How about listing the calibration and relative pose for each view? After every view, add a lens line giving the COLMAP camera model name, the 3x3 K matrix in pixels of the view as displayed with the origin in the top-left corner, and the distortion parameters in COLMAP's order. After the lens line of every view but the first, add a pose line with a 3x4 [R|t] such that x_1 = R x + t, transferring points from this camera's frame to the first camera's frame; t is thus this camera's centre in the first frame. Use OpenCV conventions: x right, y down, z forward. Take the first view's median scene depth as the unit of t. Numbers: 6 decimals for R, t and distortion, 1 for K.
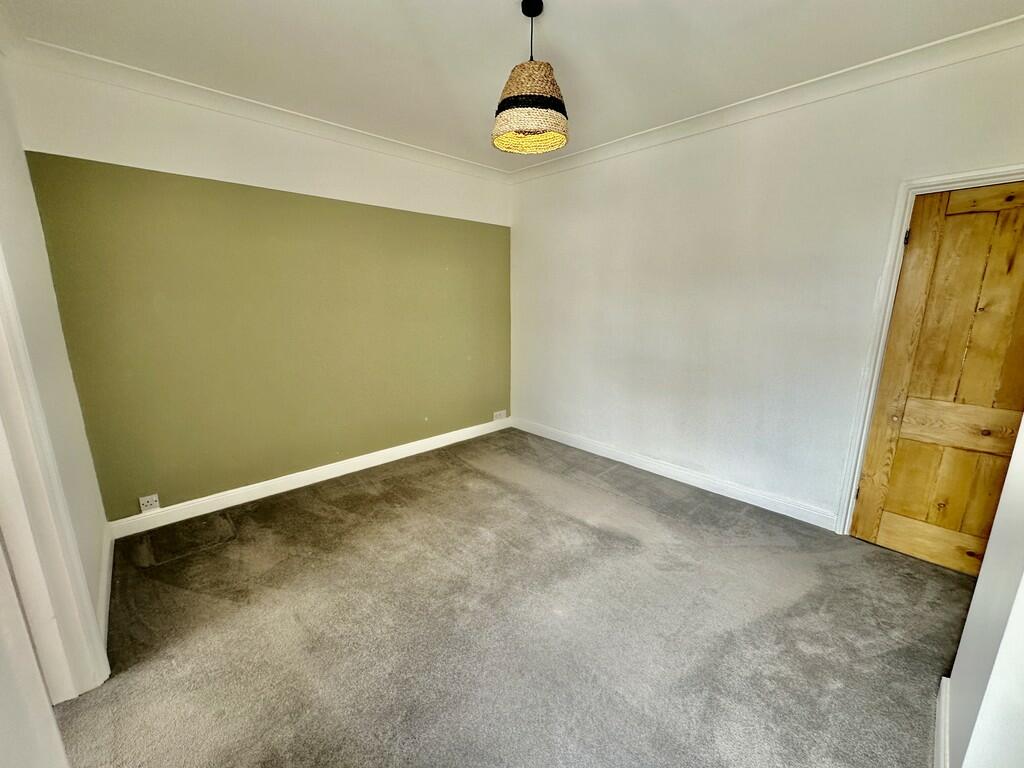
lens RADIAL K [[408.1, 0, 512.8], [0, 408.1, 384.3], [0, 0, 1]] dist [-0.002254, 0.000500]
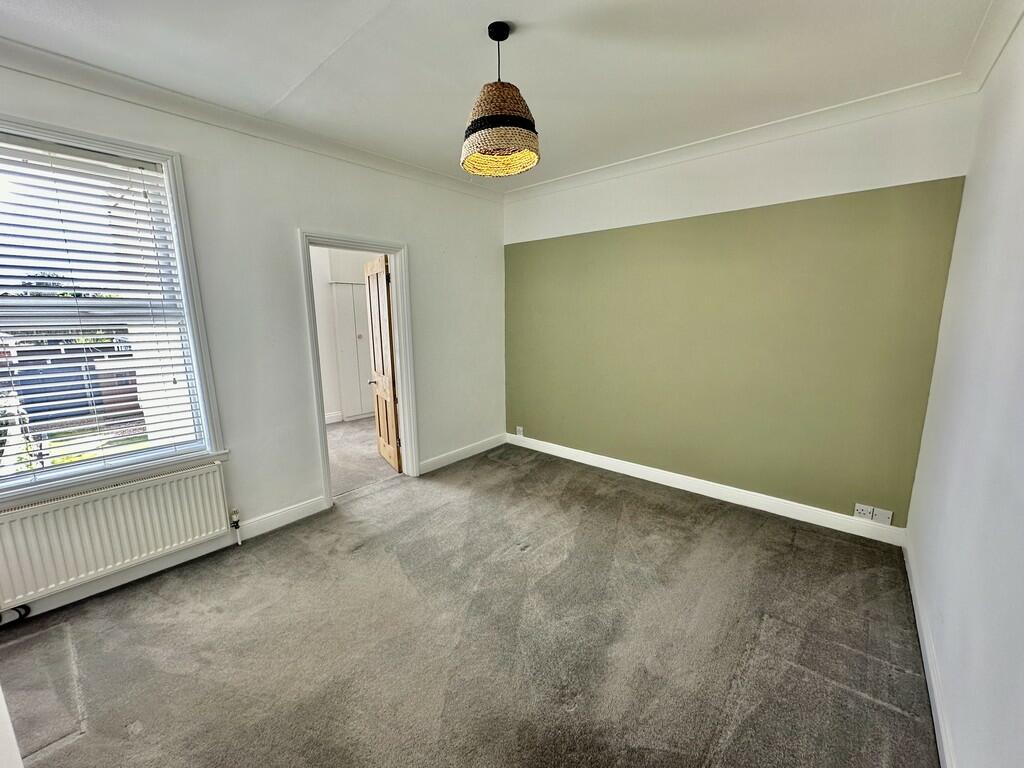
lens RADIAL K [[418.1, 0, 516.6], [0, 418.1, 380.8], [0, 0, 1]] dist [0.016704, 0.000155]
pose [[0.113297, 0.162665, -0.980155, 0.801413], [-0.195424, 0.970885, 0.138537, -0.156944], [0.974153, 0.175850, 0.141787, 0.671634]]
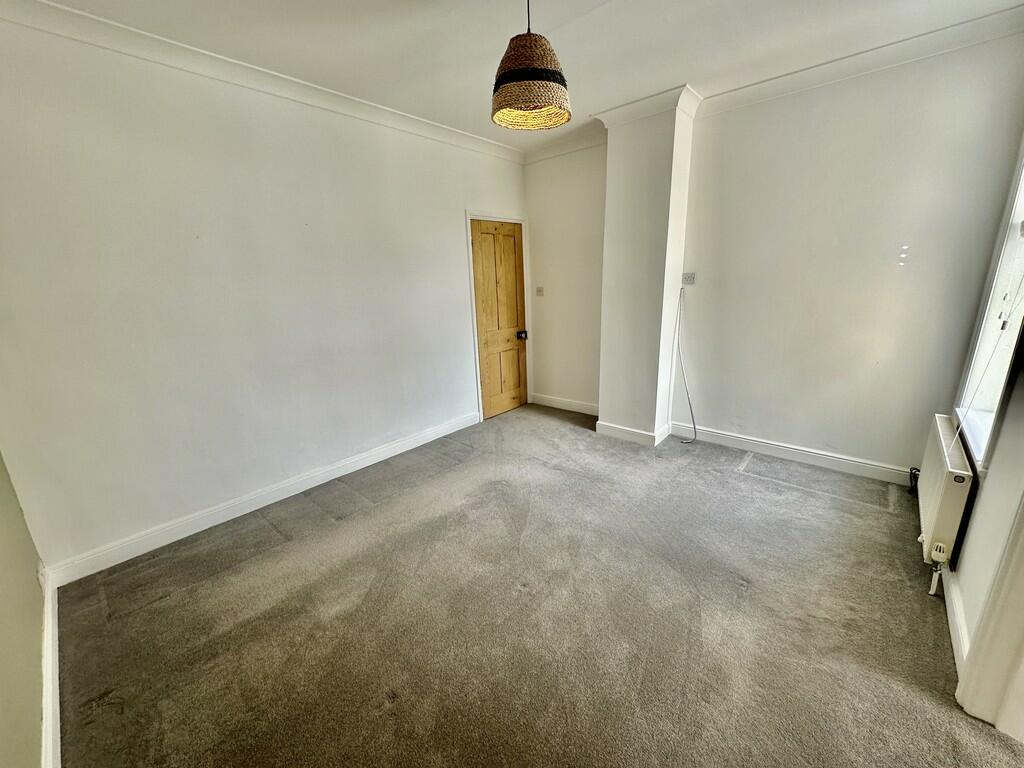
lens RADIAL K [[408.1, 0, 512.8], [0, 408.1, 384.3], [0, 0, 1]] dist [-0.002254, 0.000500]
pose [[-0.092433, -0.242127, 0.965832, -0.714266], [0.244171, 0.934856, 0.257730, -0.158790], [-0.965317, 0.259651, -0.027291, 0.824315]]
